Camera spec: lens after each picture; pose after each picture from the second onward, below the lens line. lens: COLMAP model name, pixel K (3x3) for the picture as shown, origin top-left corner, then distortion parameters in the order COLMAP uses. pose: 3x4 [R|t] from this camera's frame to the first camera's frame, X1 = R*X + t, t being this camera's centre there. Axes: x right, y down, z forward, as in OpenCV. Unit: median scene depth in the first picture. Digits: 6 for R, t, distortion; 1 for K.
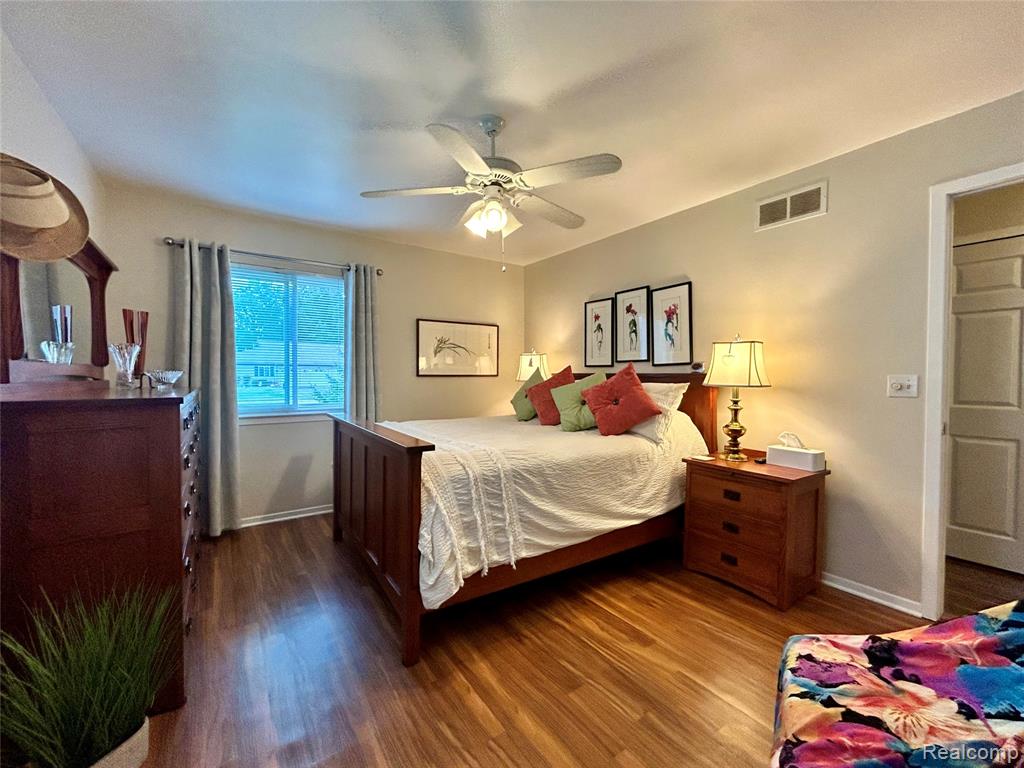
lens RADIAL K [[417.7, 0, 510.2], [0, 417.7, 383.8], [0, 0, 1]] dist [-0.001172, 0.000479]
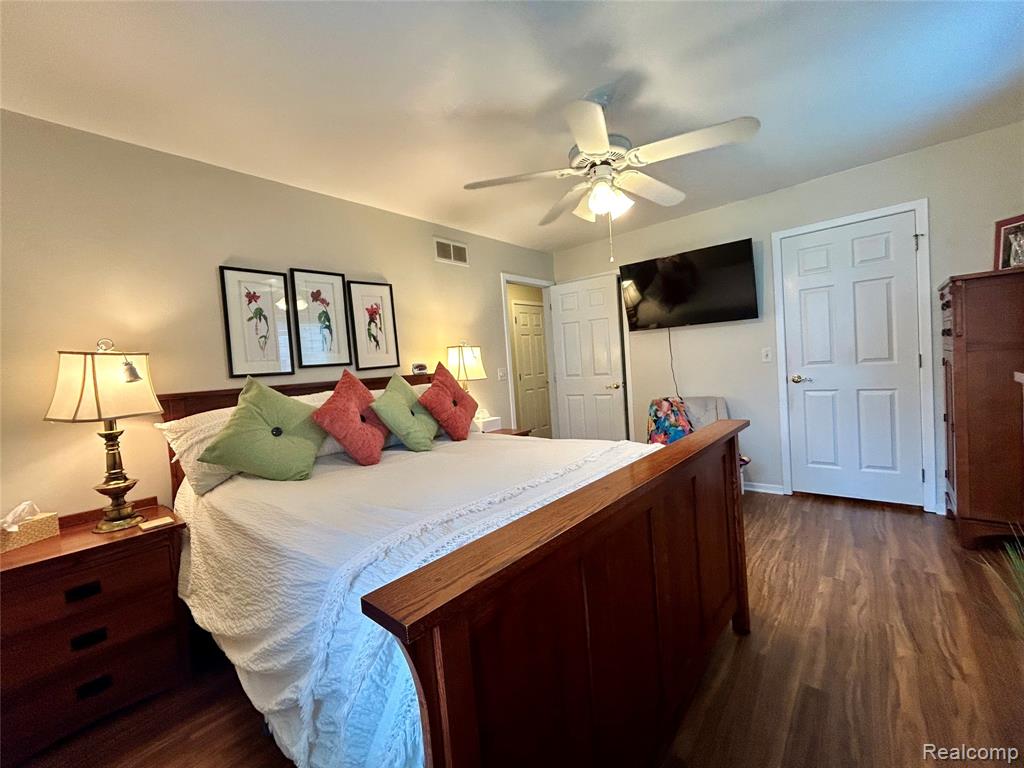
lens RADIAL K [[417.7, 0, 510.2], [0, 417.7, 383.8], [0, 0, 1]] dist [-0.001172, 0.000479]
pose [[-0.240174, -0.030267, 0.970258, -0.580843], [0.089818, 0.994533, 0.053257, -0.033826], [-0.966566, 0.099937, -0.236143, 0.930015]]
